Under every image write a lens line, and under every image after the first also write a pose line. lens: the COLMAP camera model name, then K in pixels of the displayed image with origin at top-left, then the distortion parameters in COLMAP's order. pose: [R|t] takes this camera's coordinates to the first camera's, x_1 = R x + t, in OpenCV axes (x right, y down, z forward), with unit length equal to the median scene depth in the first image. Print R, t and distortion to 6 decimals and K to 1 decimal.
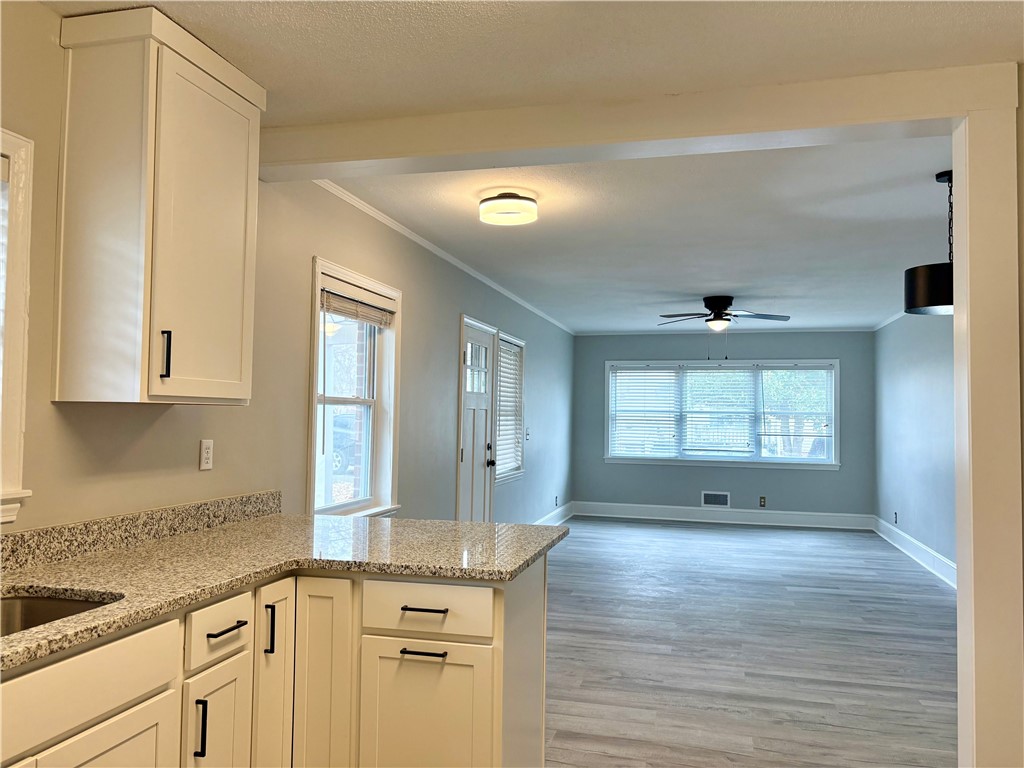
lens RADIAL K [[776.8, 0, 511.0], [0, 776.8, 389.2], [0, 0, 1]] dist [0.035562, -0.034510]
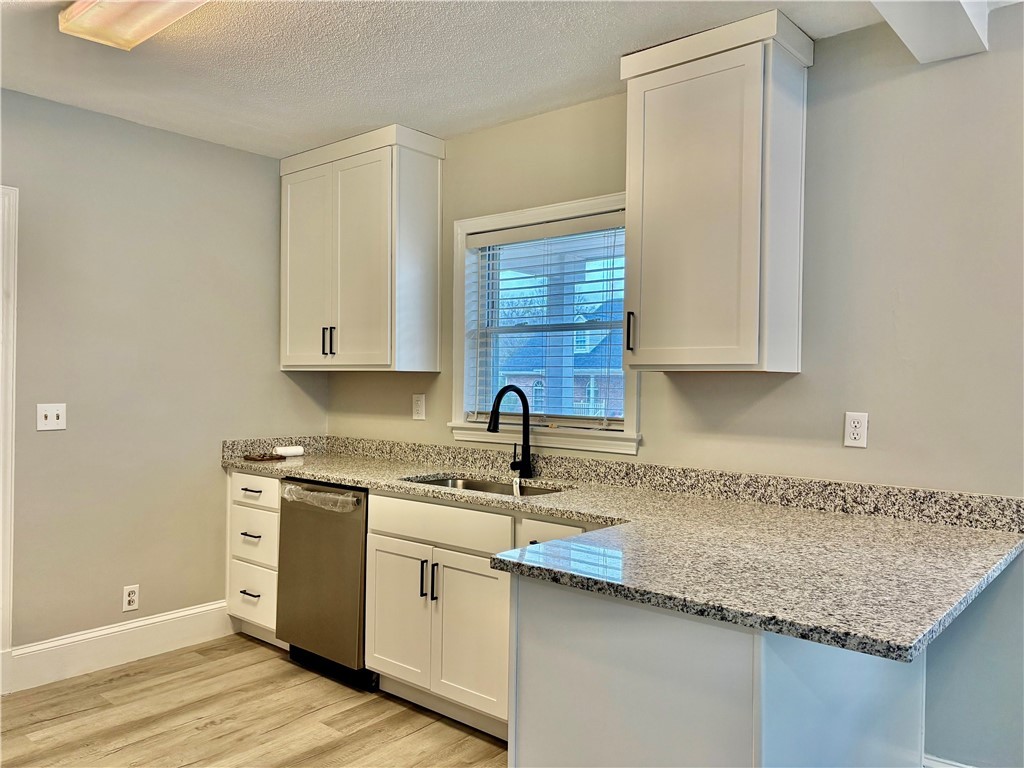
lens RADIAL K [[776.8, 0, 506.7], [0, 776.8, 382.2], [0, 0, 1]] dist [0.035562, -0.034510]
pose [[-0.429003, -0.017373, -0.903136, 0.424564], [0.009712, 0.999669, -0.023843, 0.035735], [0.903251, -0.018999, -0.428692, 0.768231]]
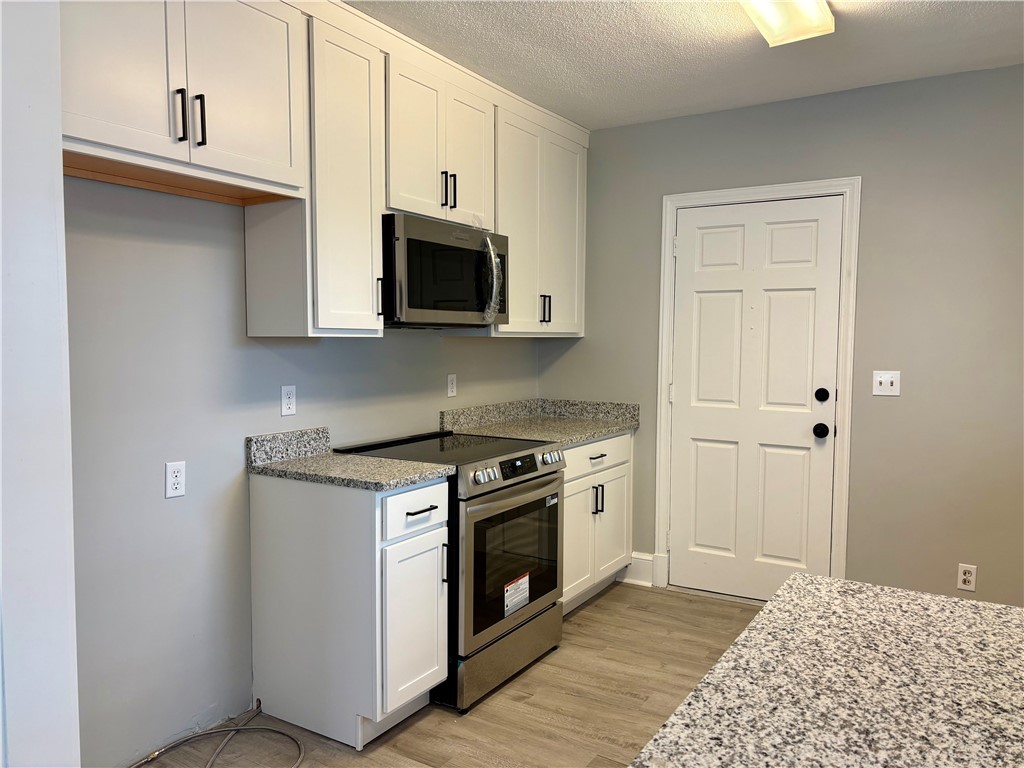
lens RADIAL K [[776.8, 0, 527.7], [0, 776.8, 387.2], [0, 0, 1]] dist [0.035562, -0.034510]
pose [[-0.962668, -0.036614, 0.268197, 0.025651], [-0.028544, 0.999017, 0.033928, 0.034033], [-0.269176, 0.025006, -0.962766, 0.943758]]
